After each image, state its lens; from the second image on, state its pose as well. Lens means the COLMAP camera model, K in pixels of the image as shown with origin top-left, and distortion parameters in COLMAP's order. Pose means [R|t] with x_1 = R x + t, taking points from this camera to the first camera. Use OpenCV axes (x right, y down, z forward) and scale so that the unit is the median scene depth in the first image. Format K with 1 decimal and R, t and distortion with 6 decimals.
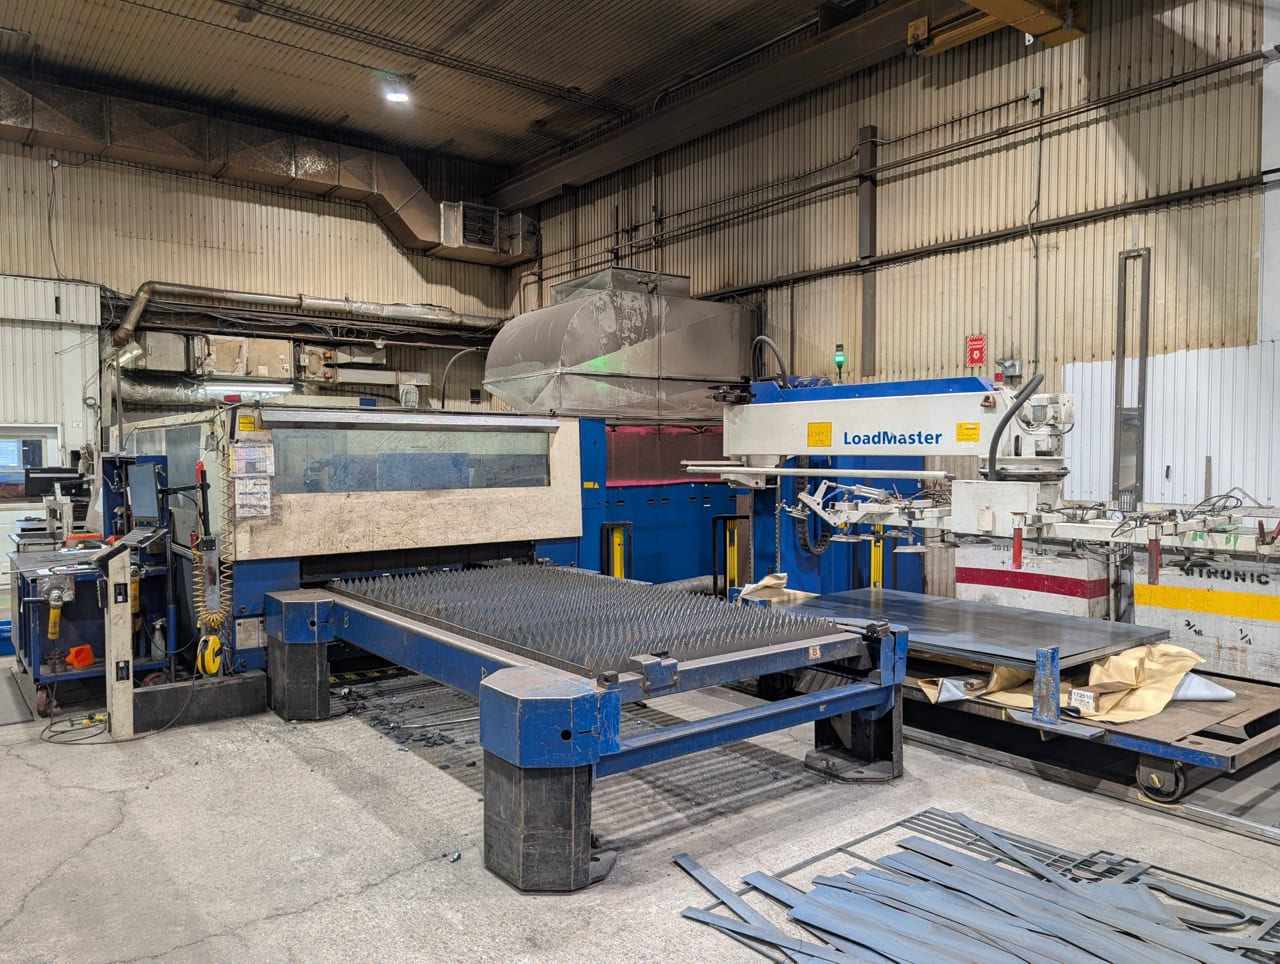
lens RADIAL K [[919.1, 0, 640.3], [0, 919.1, 487.1], [0, 0, 1]] dist [0.026400, -0.020439]
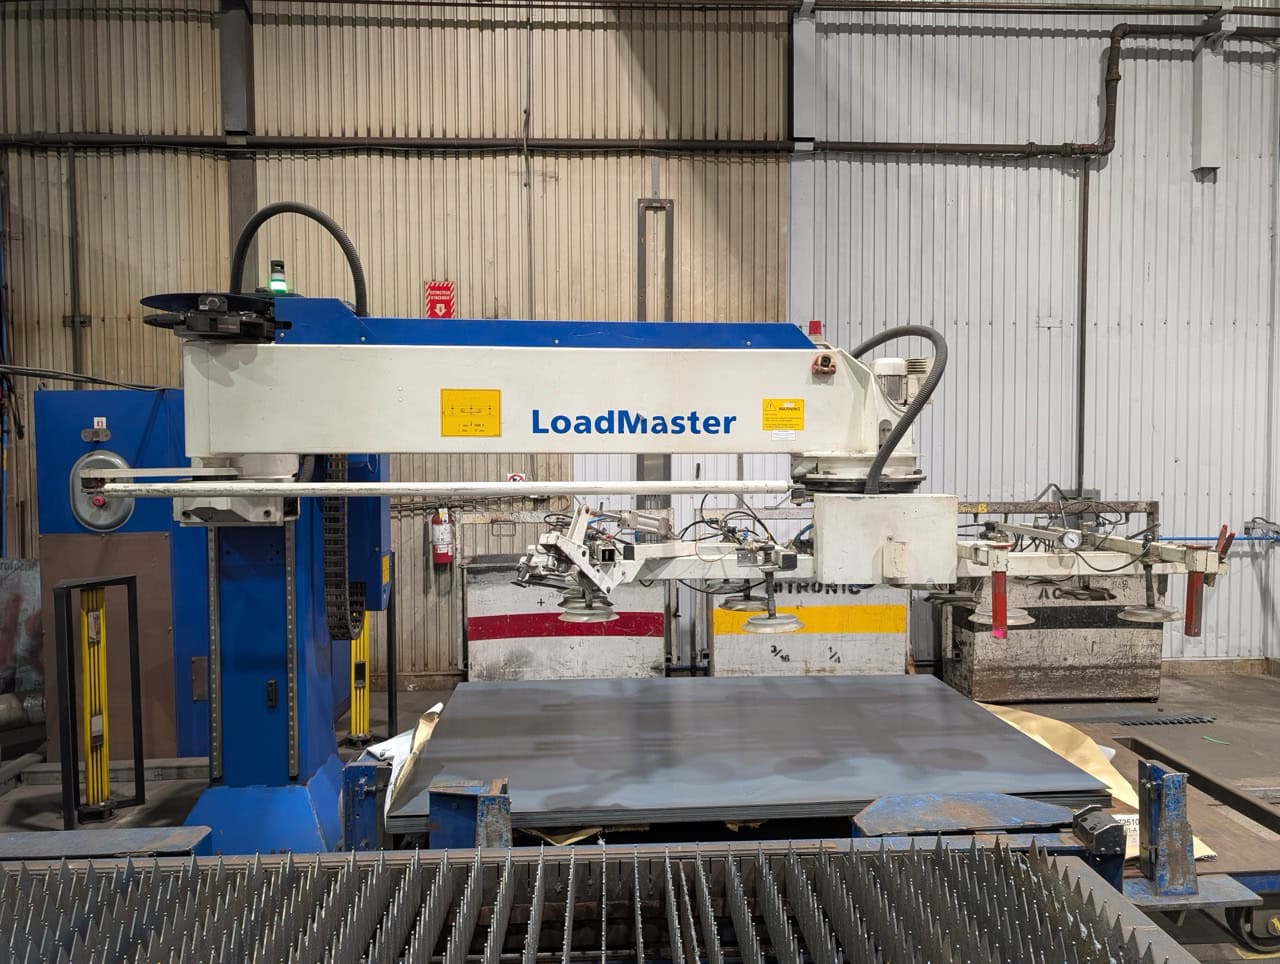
lens RADIAL K [[919.1, 0, 645.7], [0, 919.1, 482.6], [0, 0, 1]] dist [0.026400, -0.020439]
pose [[0.575243, -0.032707, 0.817328, -0.146874], [0.033540, 0.999303, 0.016383, -0.021214], [-0.817295, 0.017989, 0.575939, 0.554956]]
